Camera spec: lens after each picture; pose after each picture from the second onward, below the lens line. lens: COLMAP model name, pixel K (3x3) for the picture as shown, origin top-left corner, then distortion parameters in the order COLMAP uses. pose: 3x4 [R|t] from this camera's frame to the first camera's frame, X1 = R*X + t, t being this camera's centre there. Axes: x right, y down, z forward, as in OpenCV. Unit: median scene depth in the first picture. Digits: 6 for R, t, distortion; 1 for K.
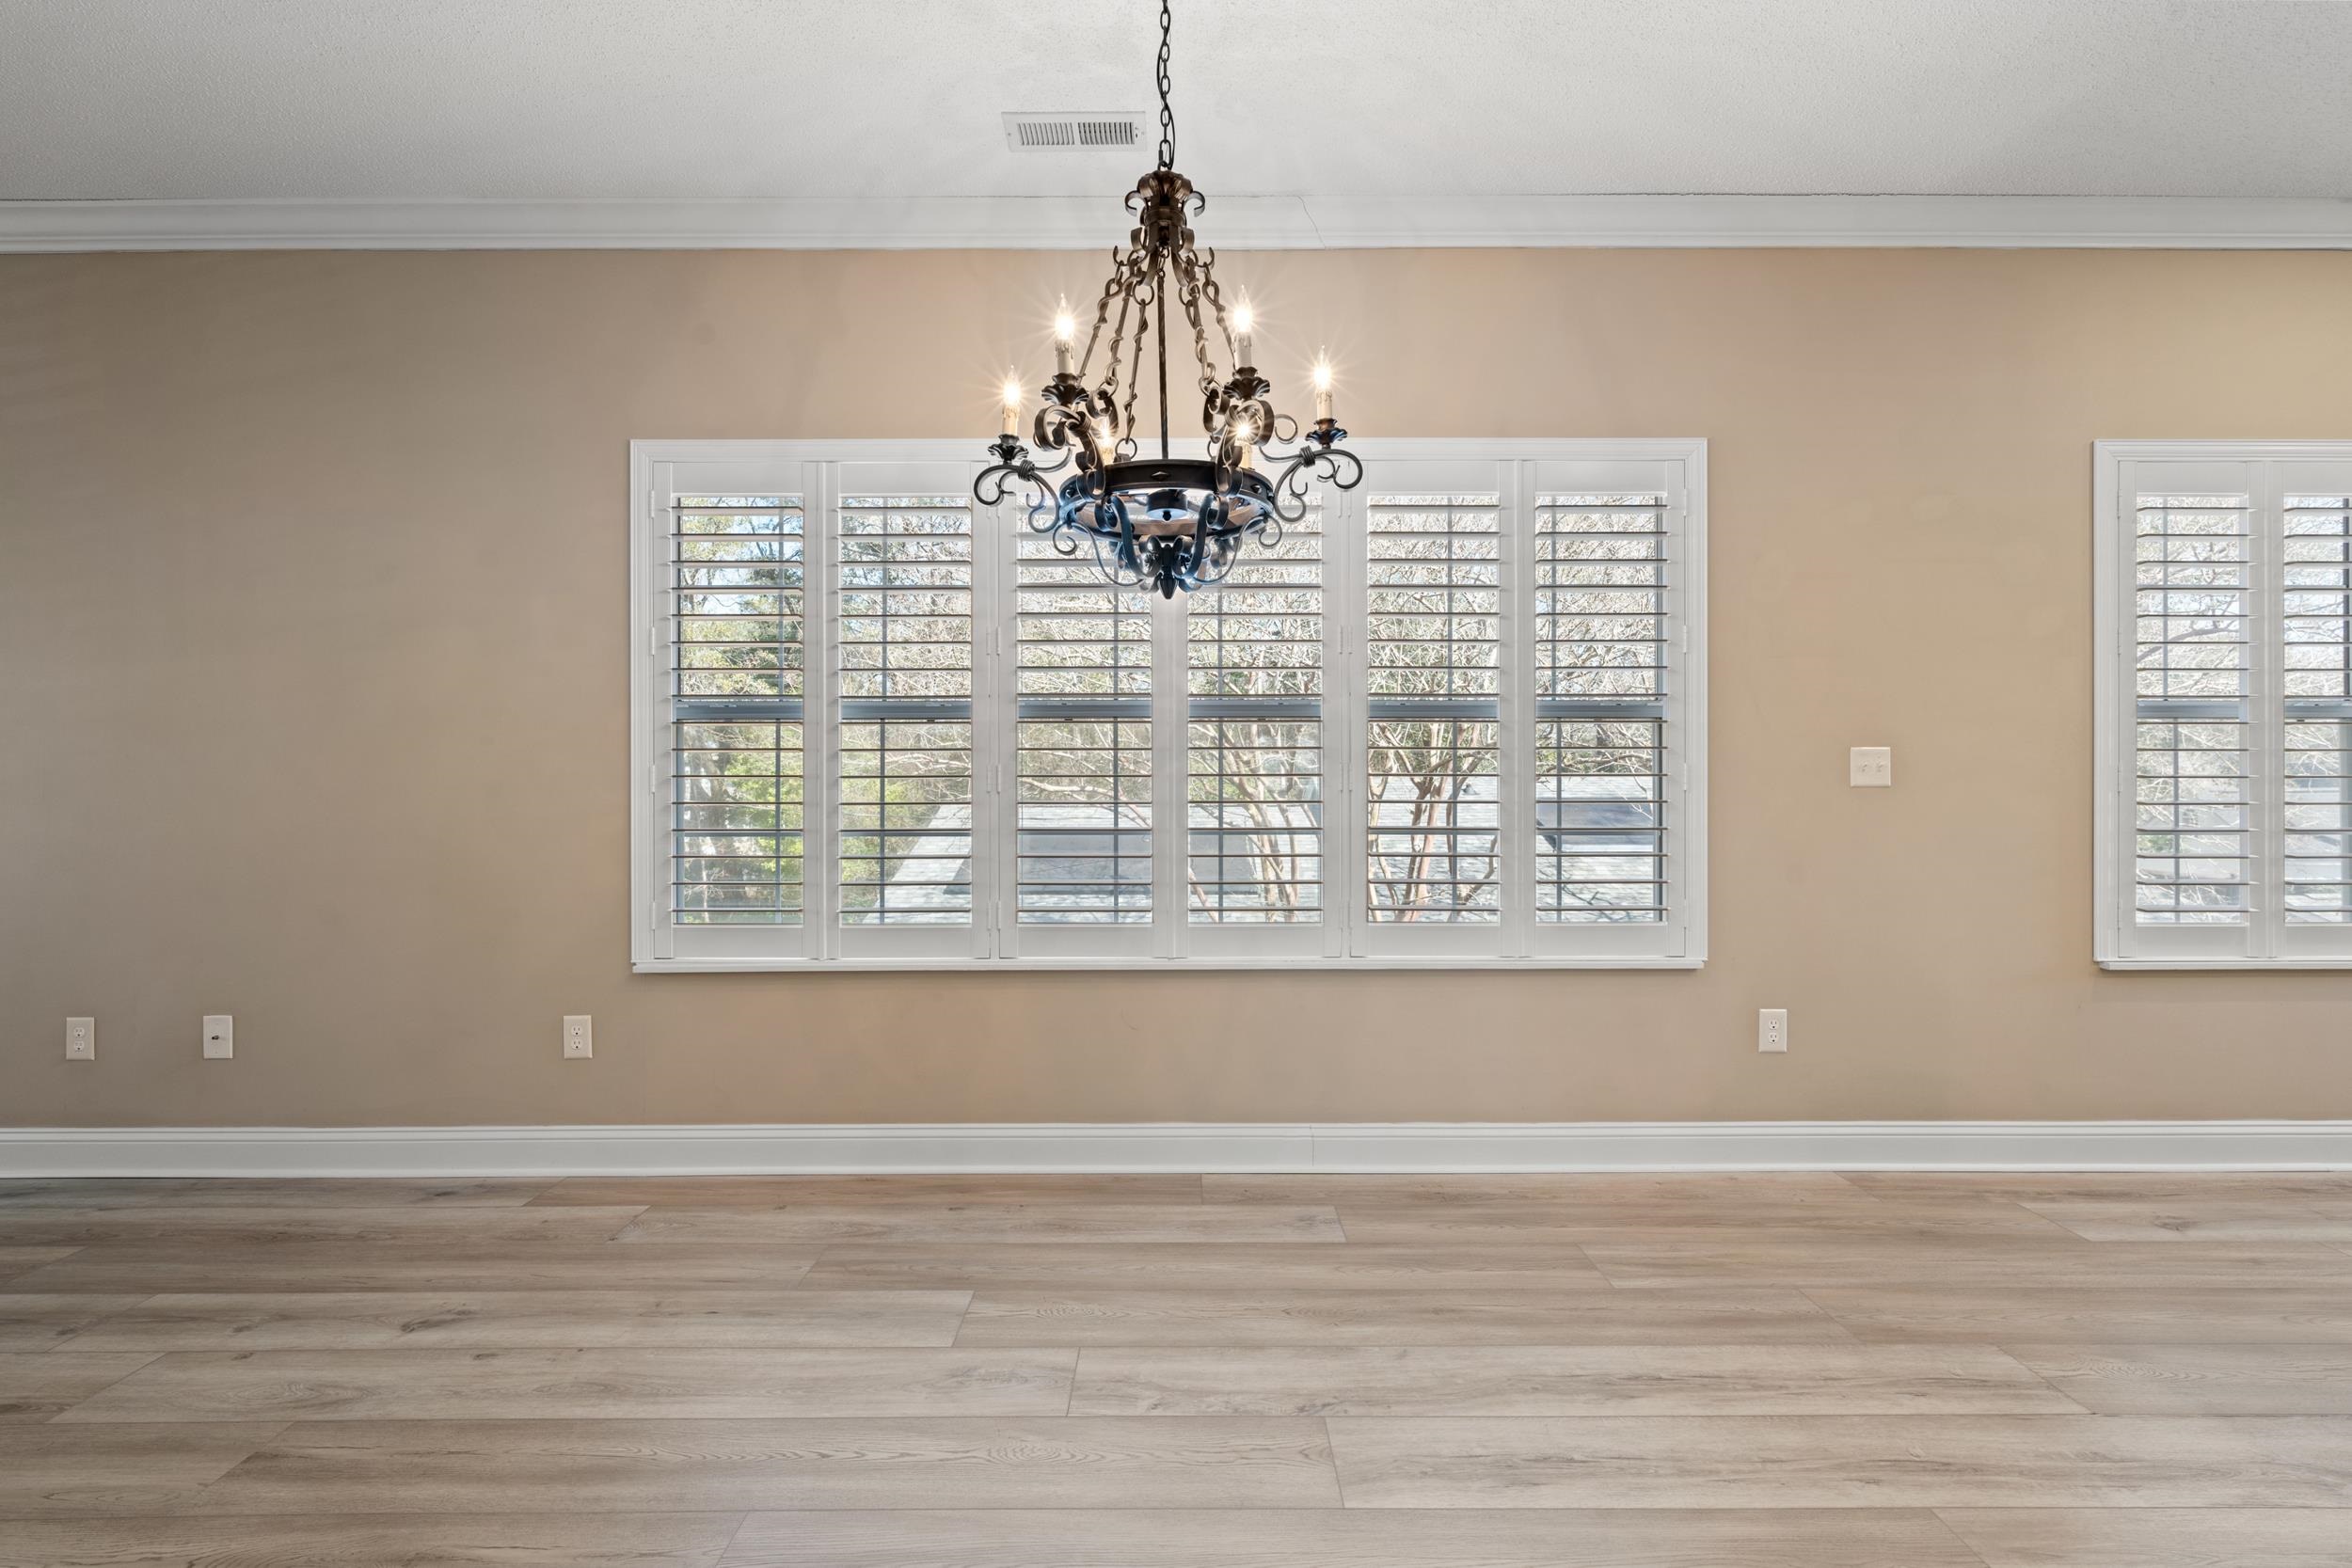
lens RADIAL K [[963.4, 0, 1255.2], [0, 963.4, 813.9], [0, 0, 1]] dist [0.000283, 0.000031]
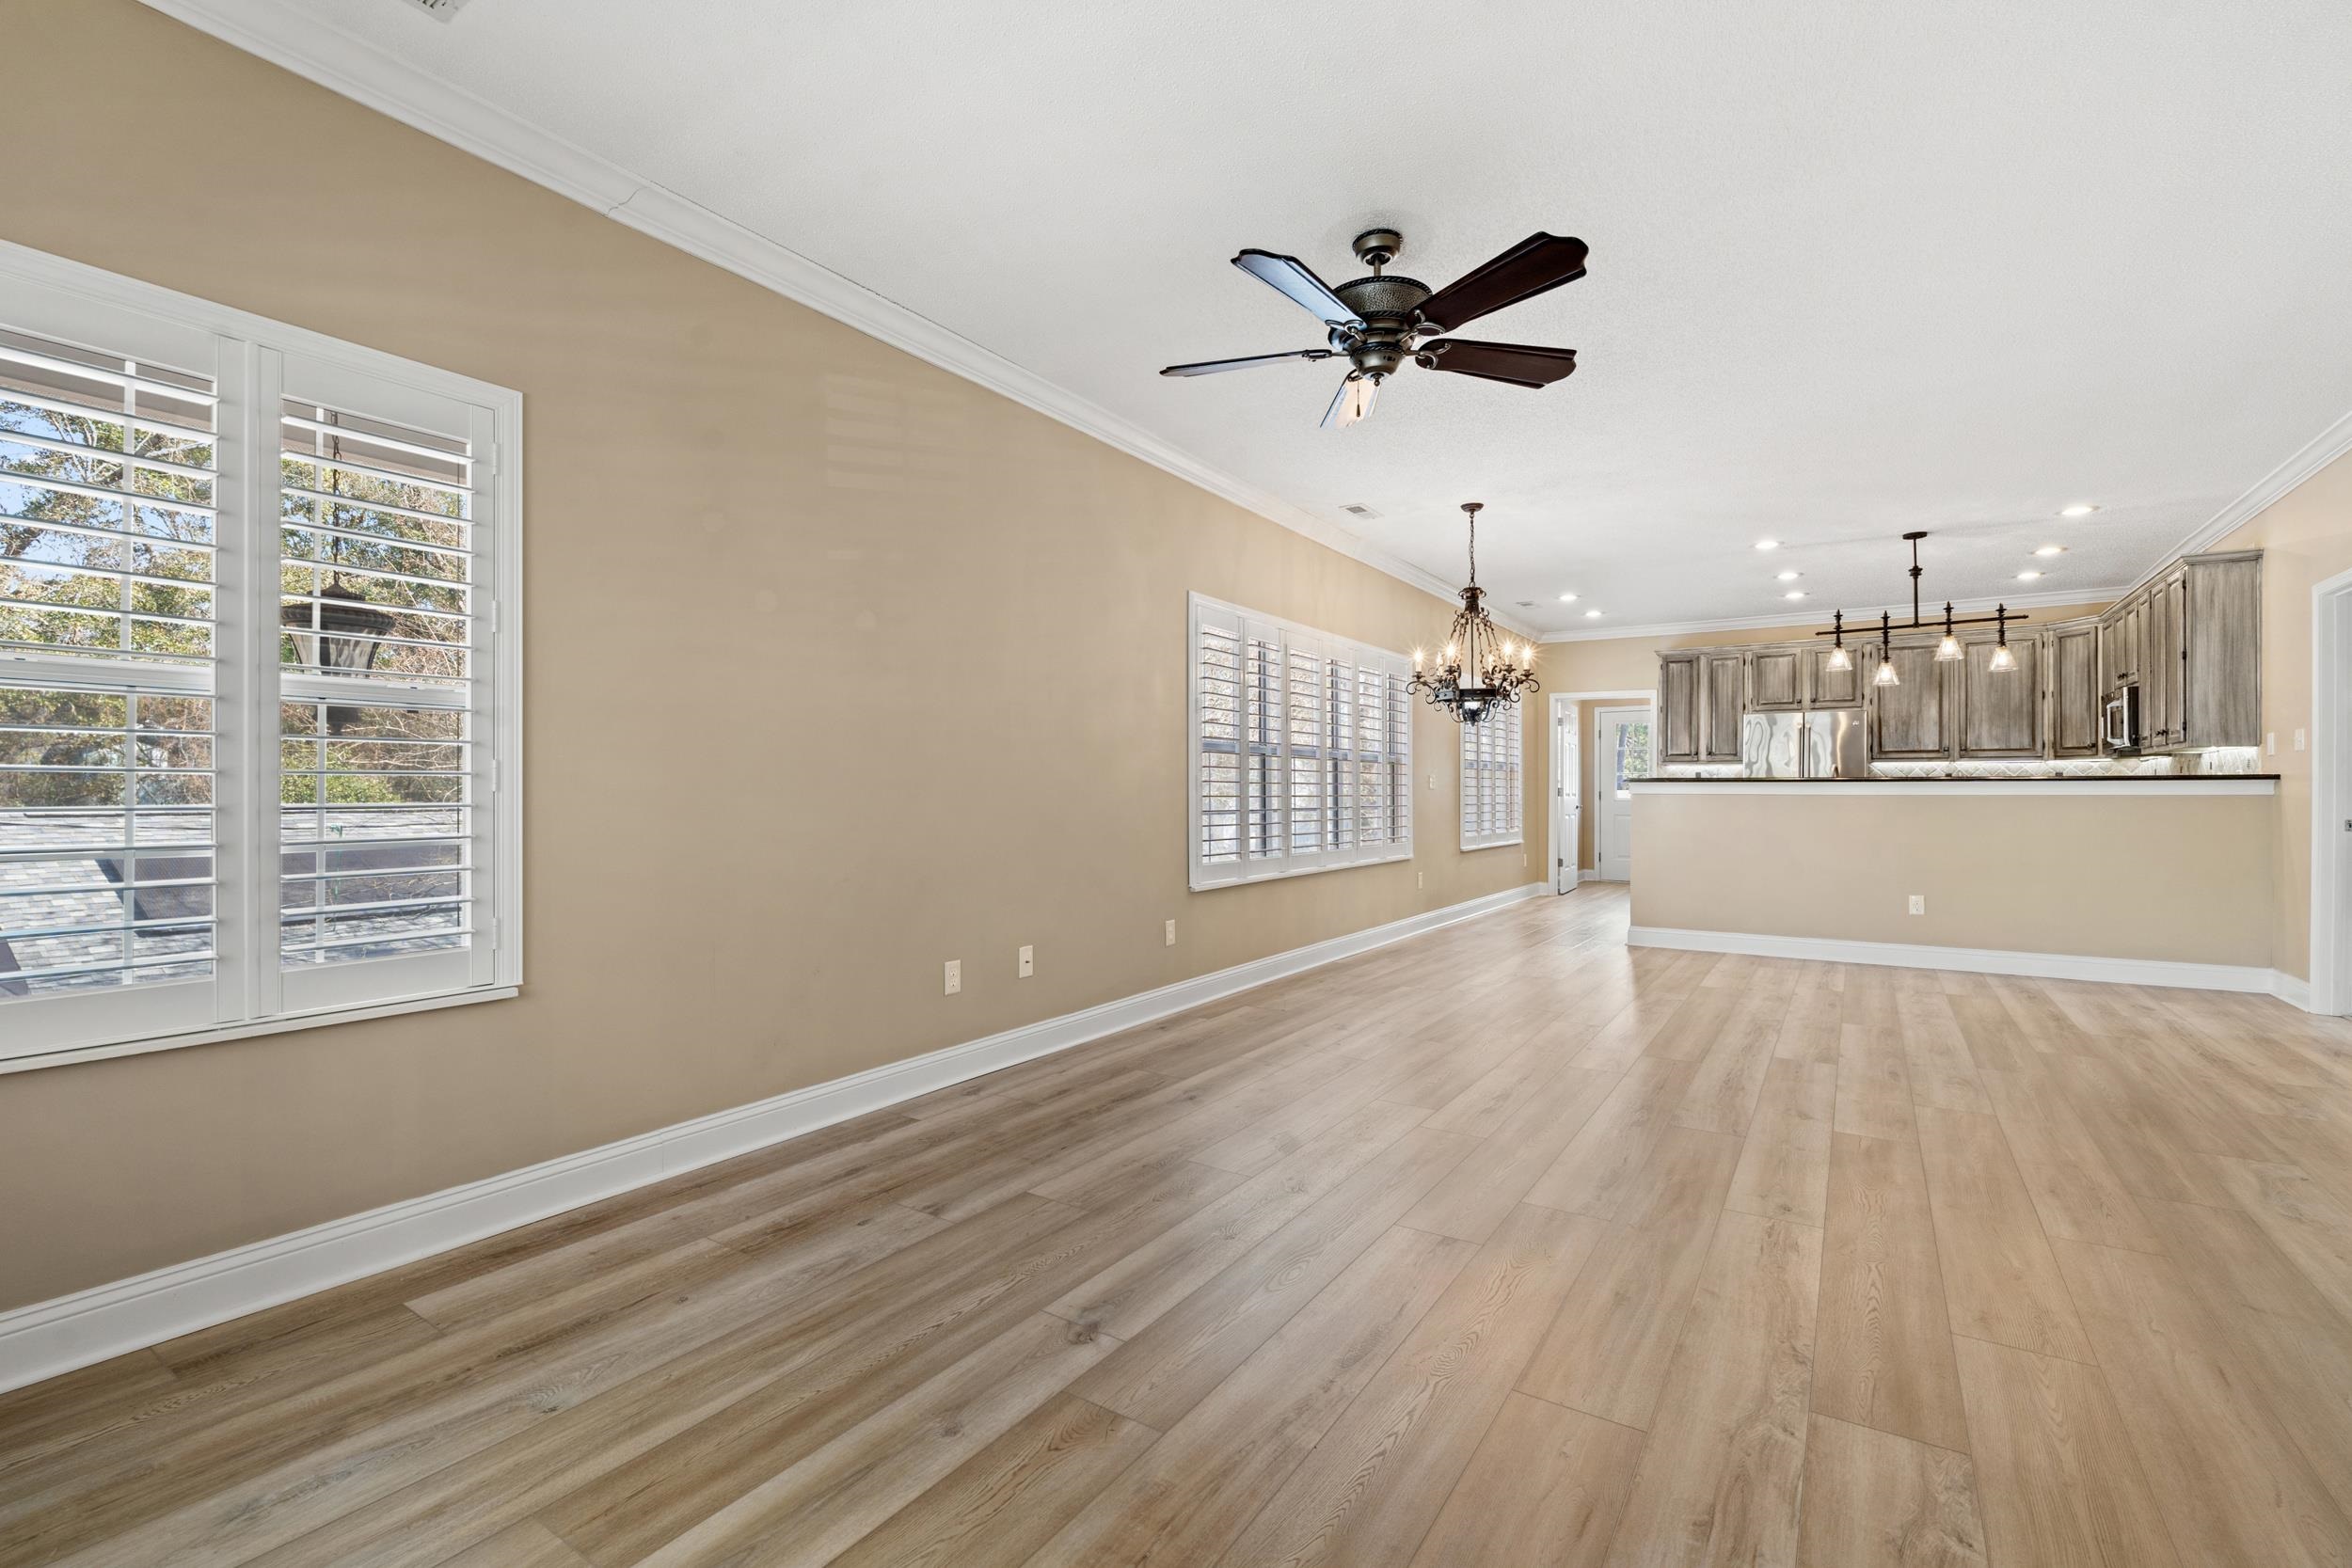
lens RADIAL K [[1031.1, 0, 1189.2], [0, 1031.1, 788.0], [0, 0, 1]] dist [-0.006847, -0.000300]
pose [[0.539286, 0.007154, 0.842092, -1.693274], [0.009676, 0.999845, -0.014691, 0.001840], [-0.842067, 0.016071, 0.539134, -0.011446]]
